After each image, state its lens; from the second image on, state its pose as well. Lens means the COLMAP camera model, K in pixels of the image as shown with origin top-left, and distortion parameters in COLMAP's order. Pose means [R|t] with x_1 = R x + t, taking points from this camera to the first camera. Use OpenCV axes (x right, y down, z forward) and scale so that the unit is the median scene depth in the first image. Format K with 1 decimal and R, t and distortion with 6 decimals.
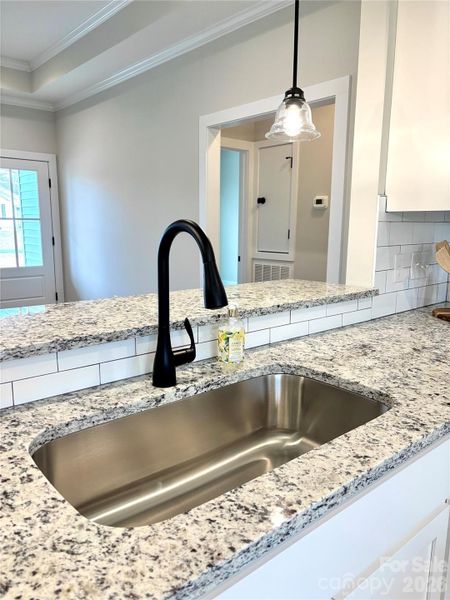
lens RADIAL K [[449.7, 0, 223.9], [0, 449.7, 315.9], [0, 0, 1]] dist [-0.002315, -0.001085]
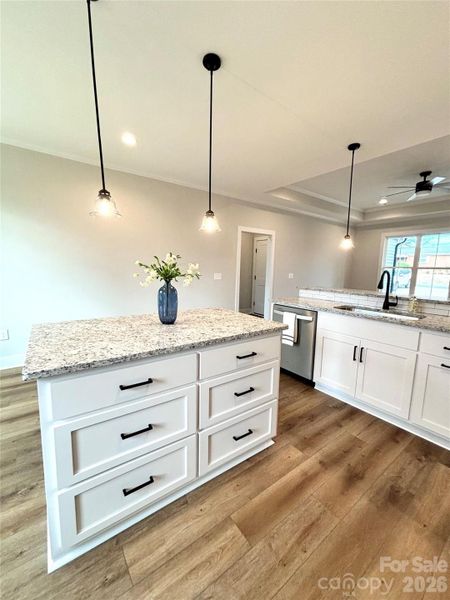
lens RADIAL K [[246.0, 0, 225.0], [0, 246.0, 300.0], [0, 0, 1]] dist [0.003559, 0.000270]
pose [[-0.070783, 0.121205, -0.990101, 0.695716], [-0.229610, 0.963956, 0.134419, 0.029778], [0.970706, 0.236851, -0.040402, -0.115927]]
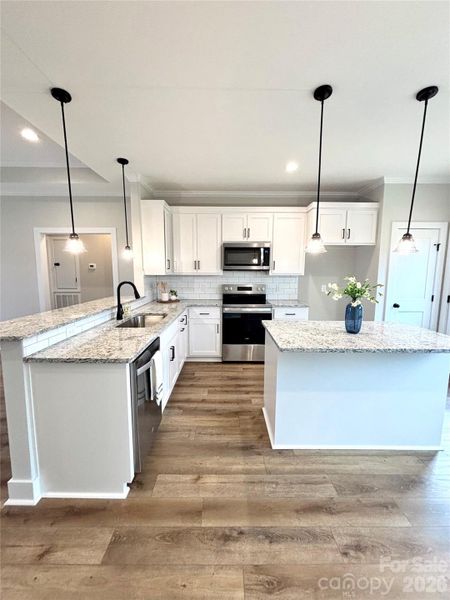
lens RADIAL K [[246.1, 0, 225.8], [0, 246.1, 297.4], [0, 0, 1]] dist [-0.001397, -0.000159]
pose [[0.644051, -0.090104, 0.759657, -0.383829], [0.155606, 0.987709, -0.014772, 0.041904], [-0.748989, 0.127721, 0.650156, -0.395731]]
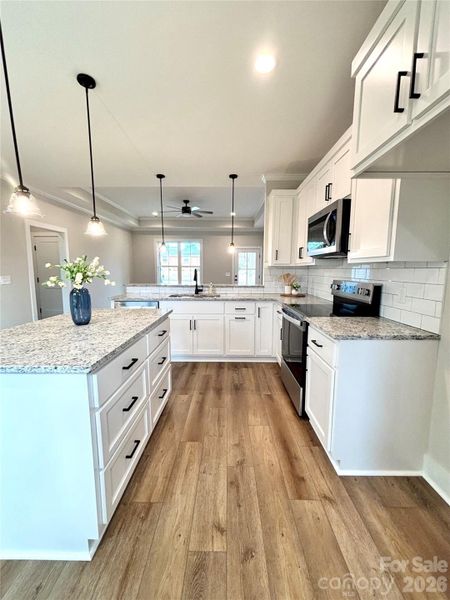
lens RADIAL K [[246.0, 0, 225.0], [0, 246.0, 300.0], [0, 0, 1]] dist [0.003559, 0.000270]
pose [[0.750056, 0.075228, -0.657082, 0.766339], [-0.132437, 0.990471, -0.037779, 0.095559], [0.647978, 0.115359, 0.752872, -0.418807]]
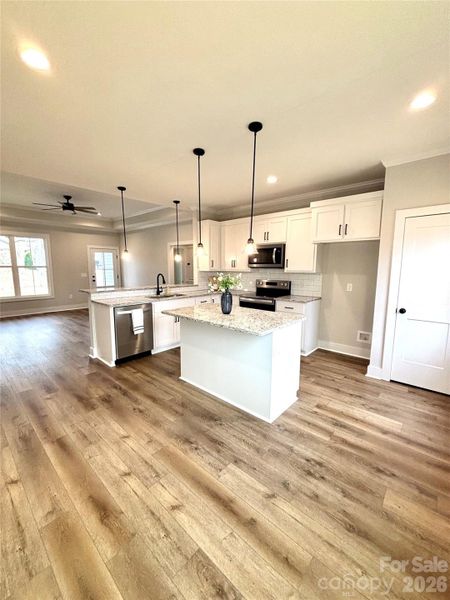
lens RADIAL K [[246.1, 0, 225.8], [0, 246.1, 297.4], [0, 0, 1]] dist [-0.001397, -0.000159]
pose [[0.990569, -0.020693, 0.135441, 0.134983], [0.031325, 0.996551, -0.076848, 0.169653], [-0.133383, 0.080366, 0.987801, -1.010479]]
